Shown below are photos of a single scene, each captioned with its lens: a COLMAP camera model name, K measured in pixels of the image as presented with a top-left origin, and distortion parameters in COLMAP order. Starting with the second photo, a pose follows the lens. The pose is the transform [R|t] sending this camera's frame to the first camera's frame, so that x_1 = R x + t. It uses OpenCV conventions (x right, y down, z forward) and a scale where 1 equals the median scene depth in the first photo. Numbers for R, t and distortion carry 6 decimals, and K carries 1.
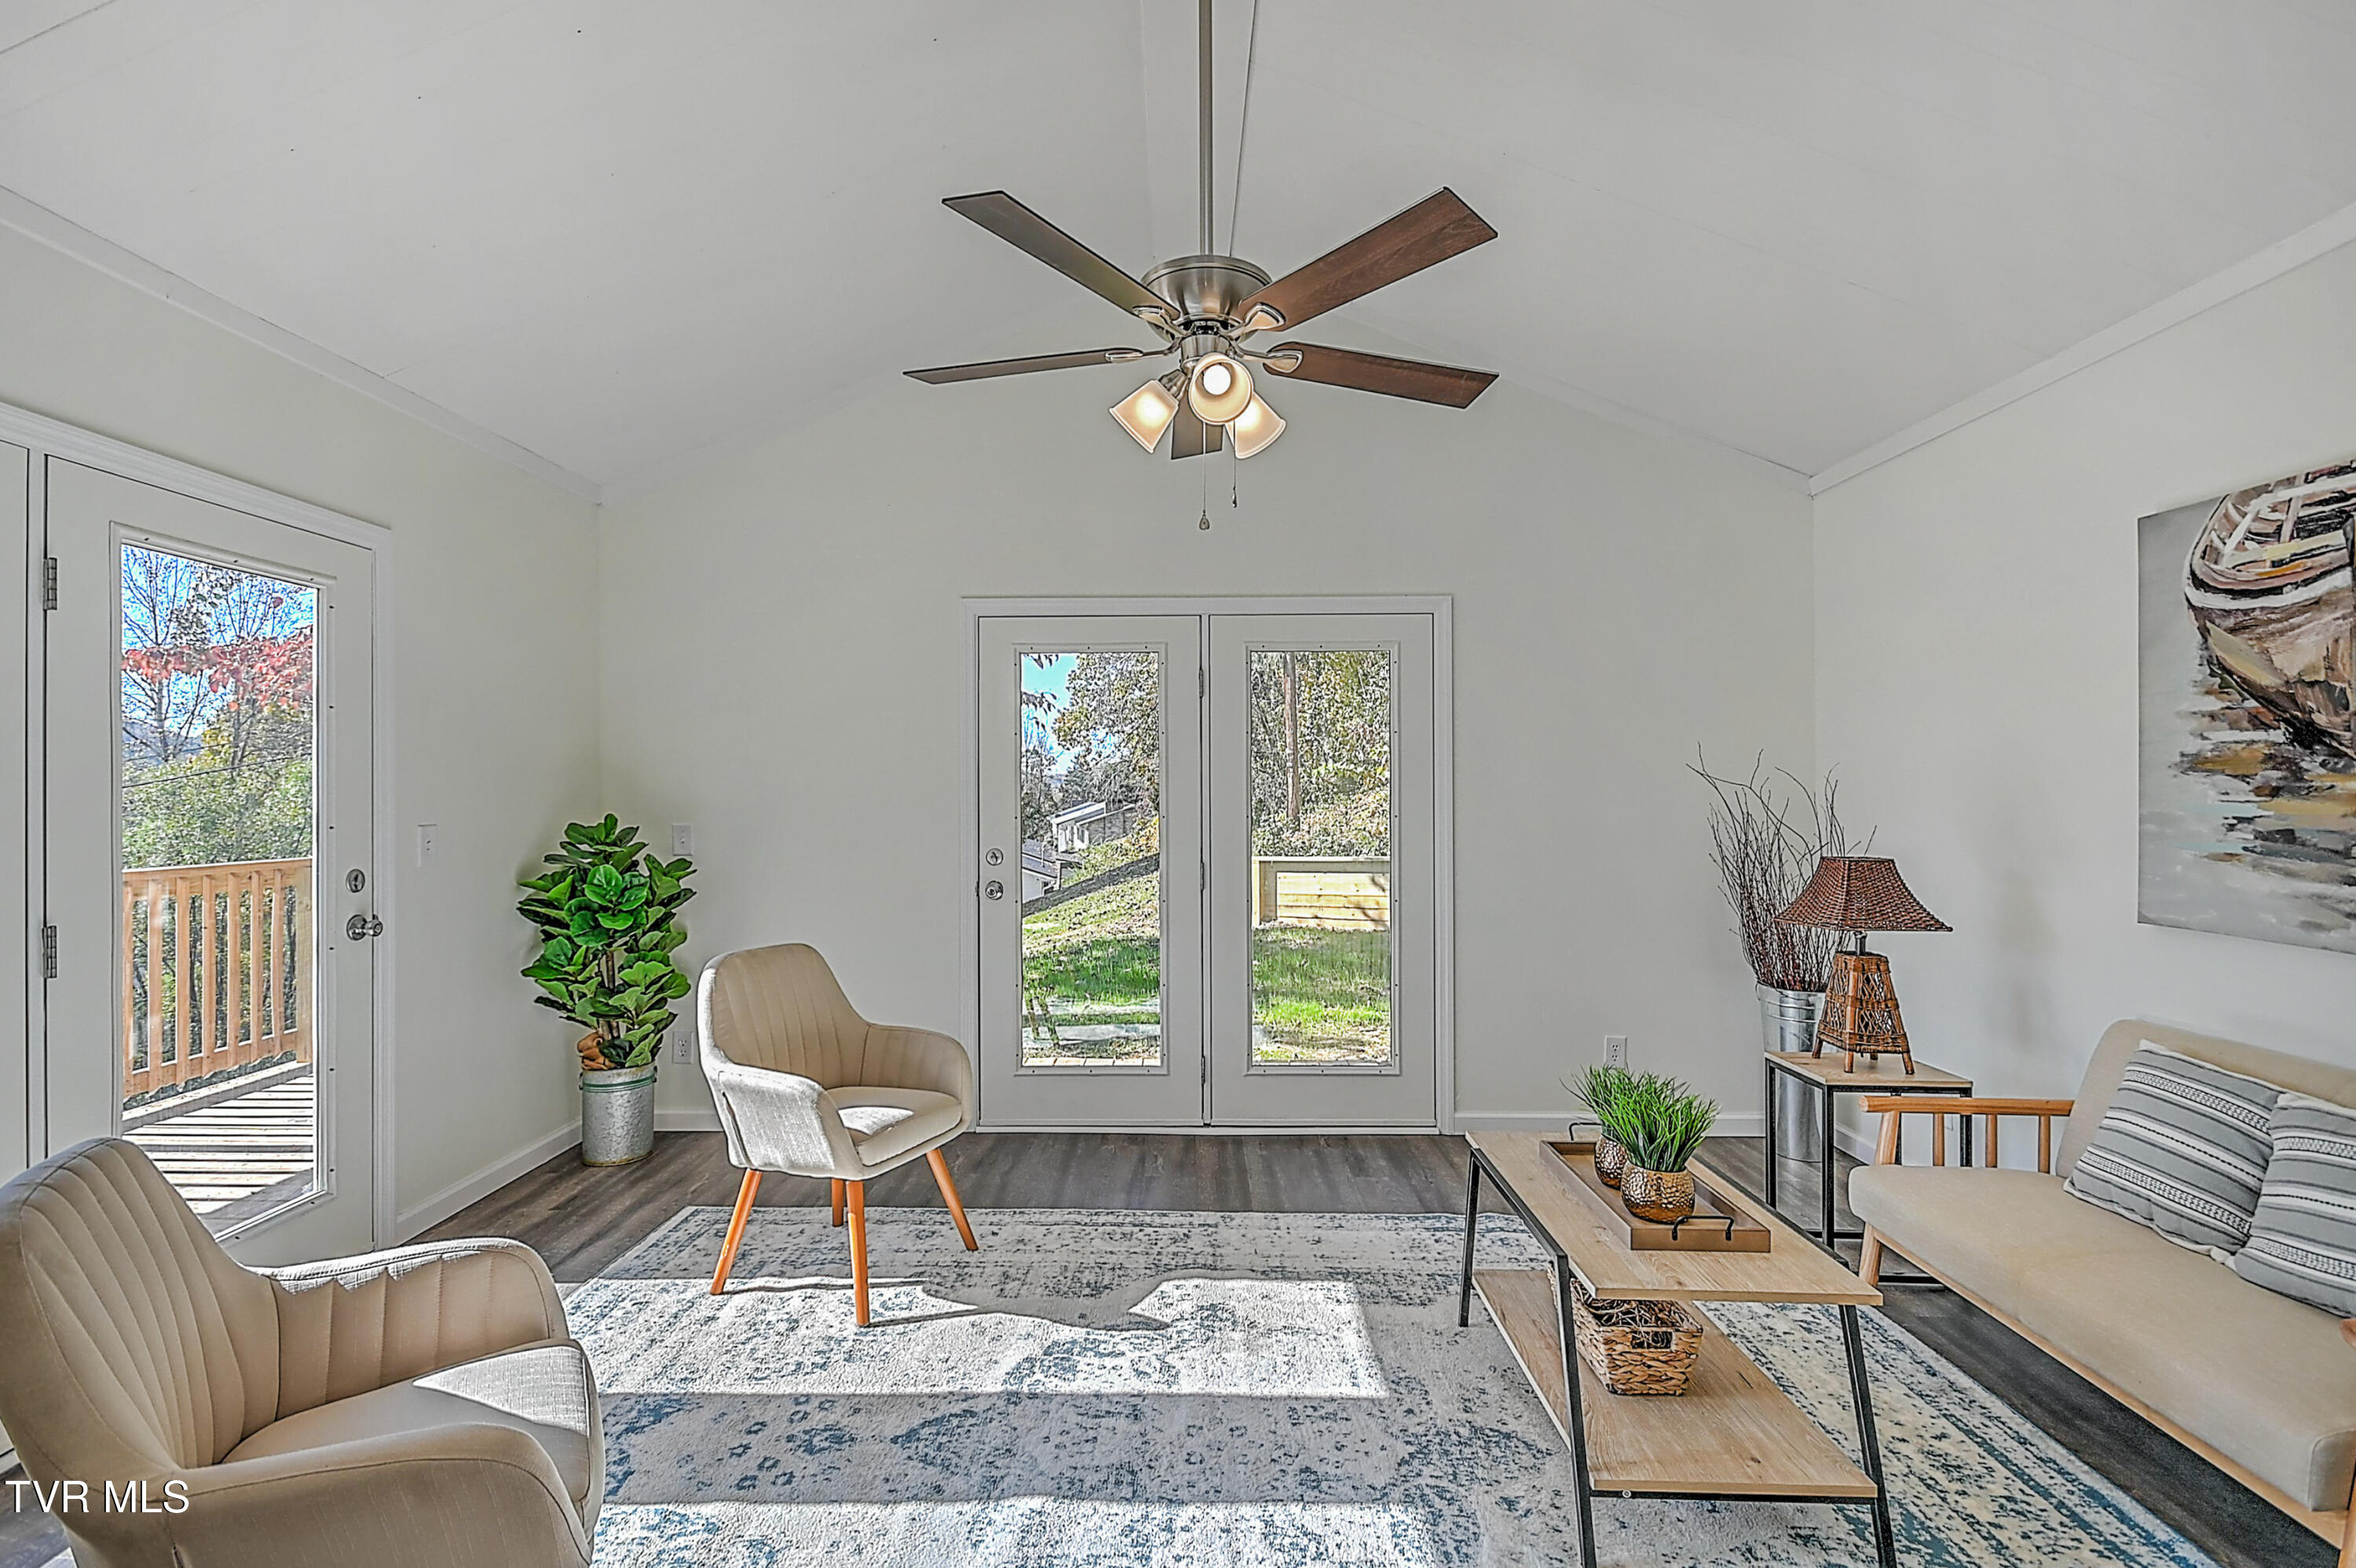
lens RADIAL K [[1051.8, 0, 1177.9], [0, 1051.8, 783.9], [0, 0, 1]] dist [0.015535, -0.006237]
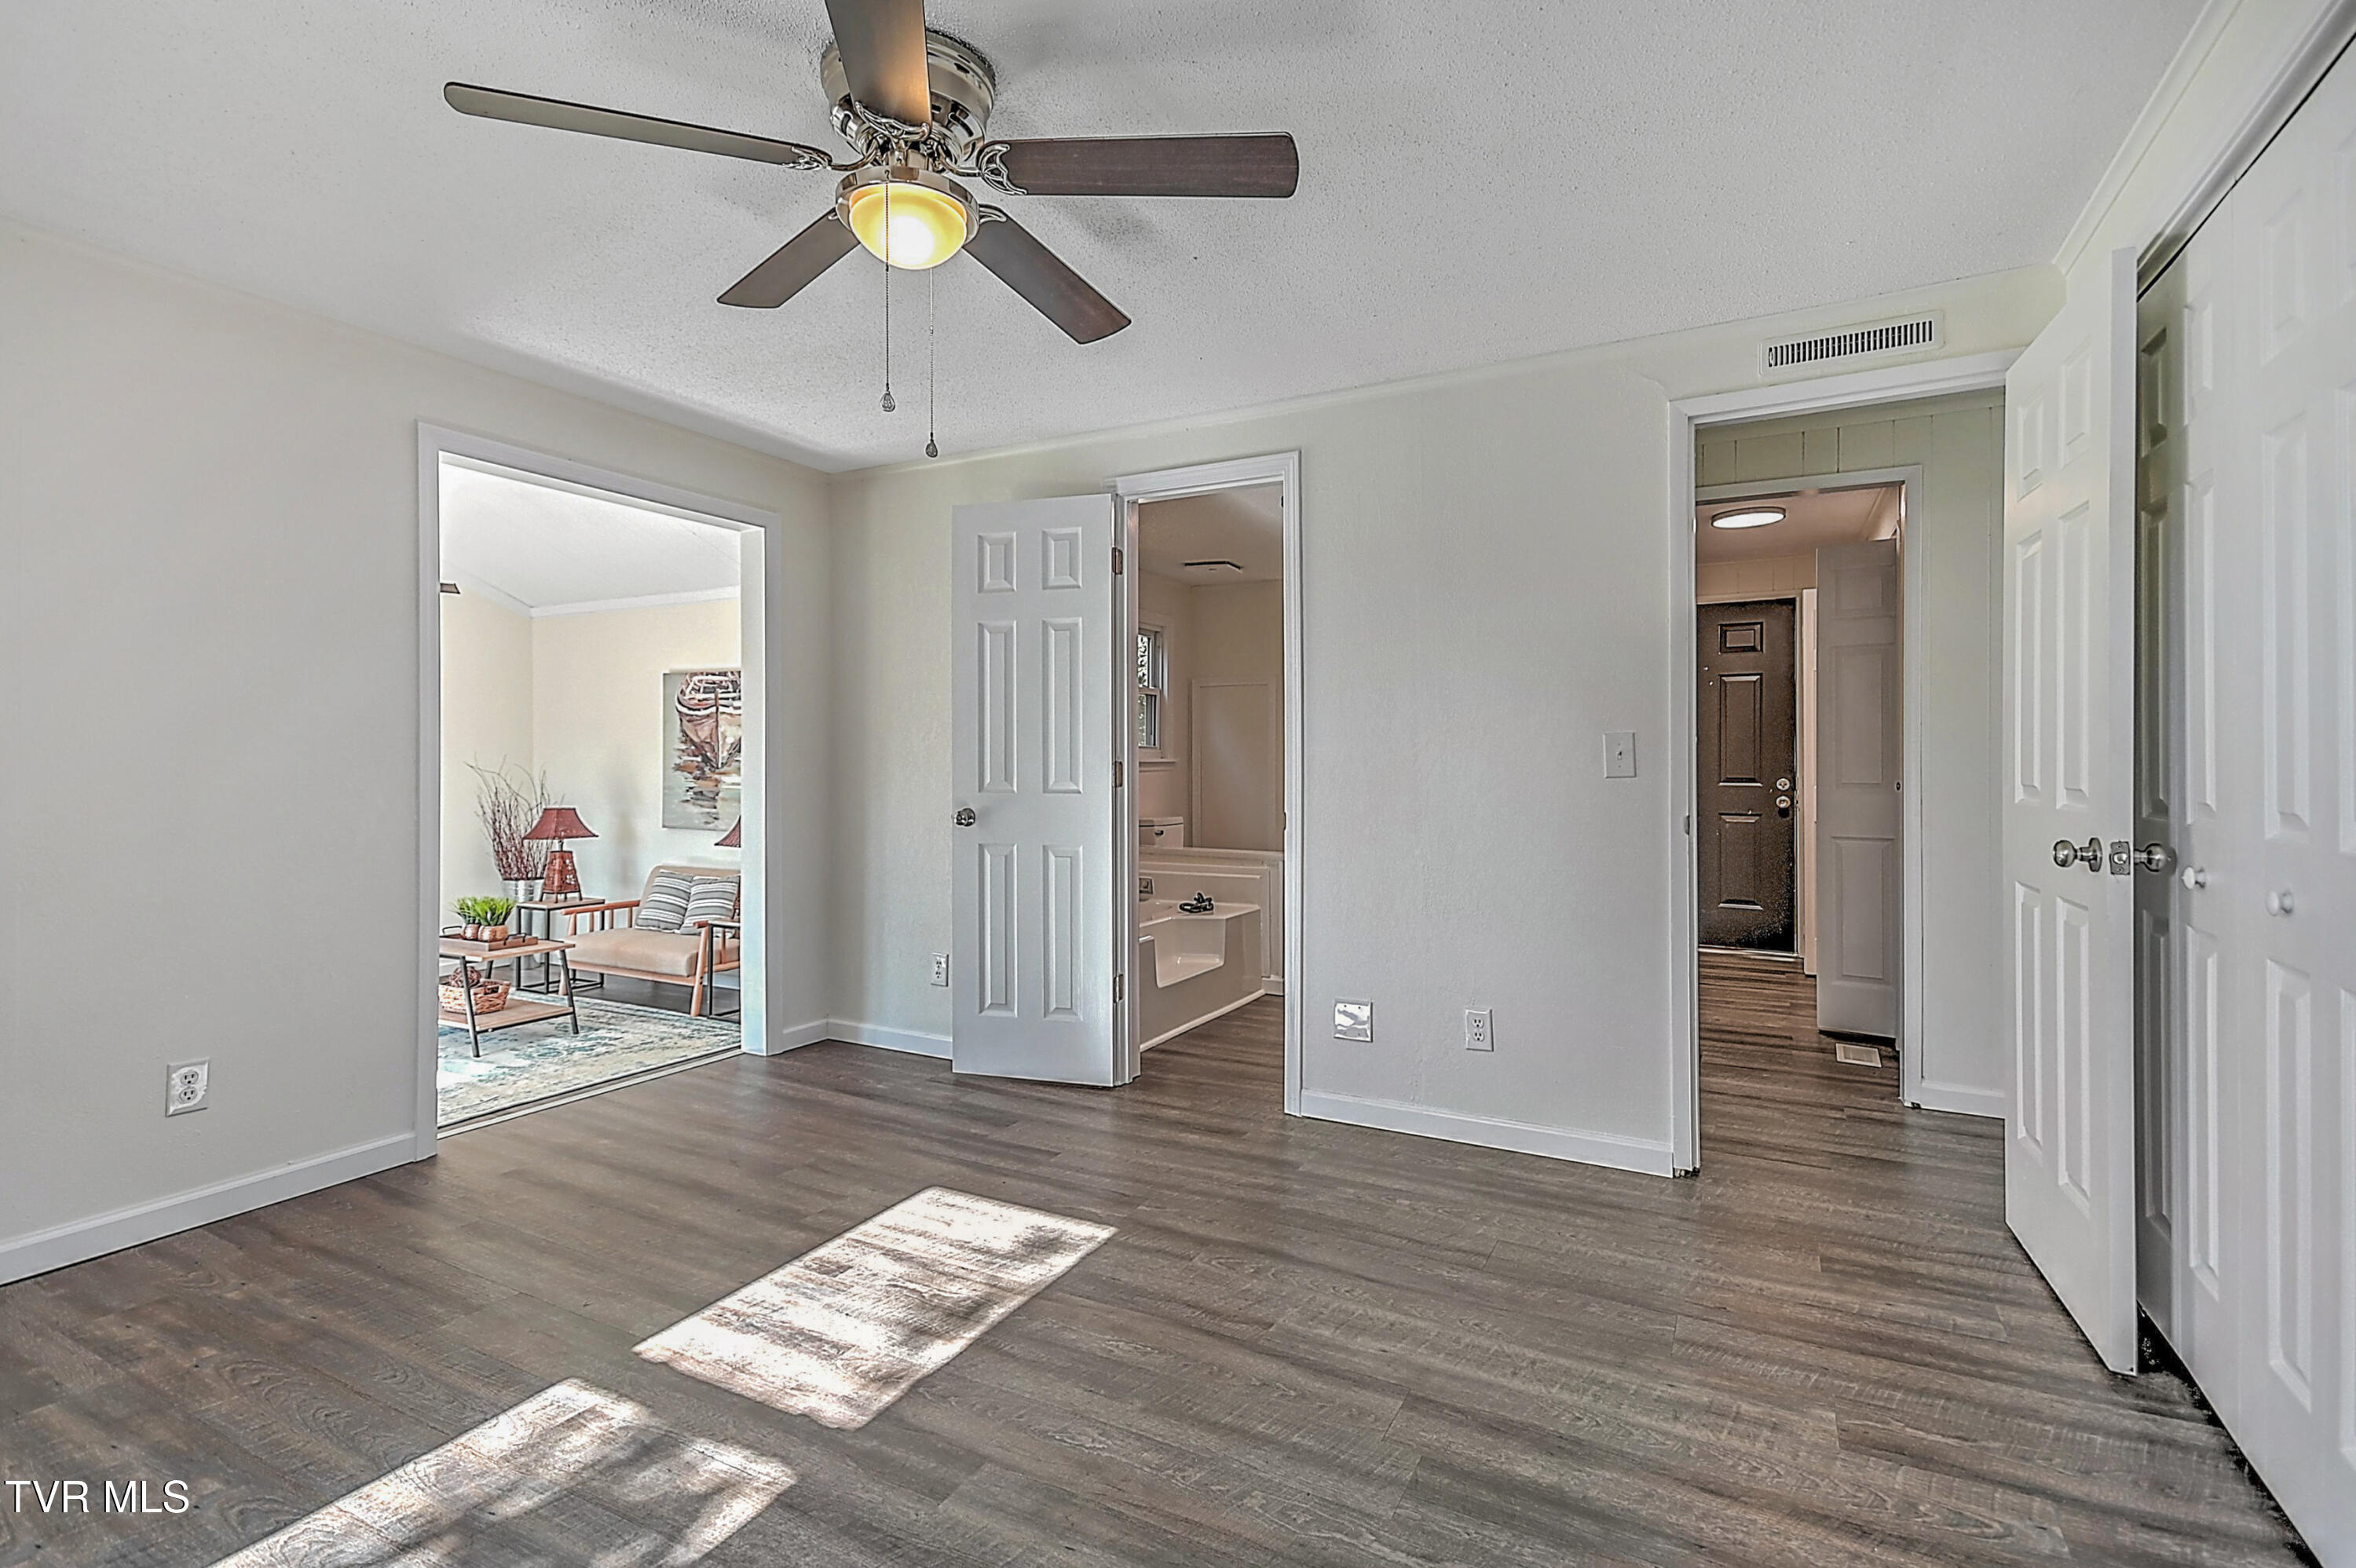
lens RADIAL K [[1091.7, 0, 1195.2], [0, 1091.7, 747.3], [0, 0, 1]] dist [-0.000634, -0.000069]
pose [[0.432049, 0.001695, 0.901848, -0.961064], [-0.002779, 0.999996, -0.000548, -0.070808], [-0.901846, -0.002269, 0.432052, -1.354169]]
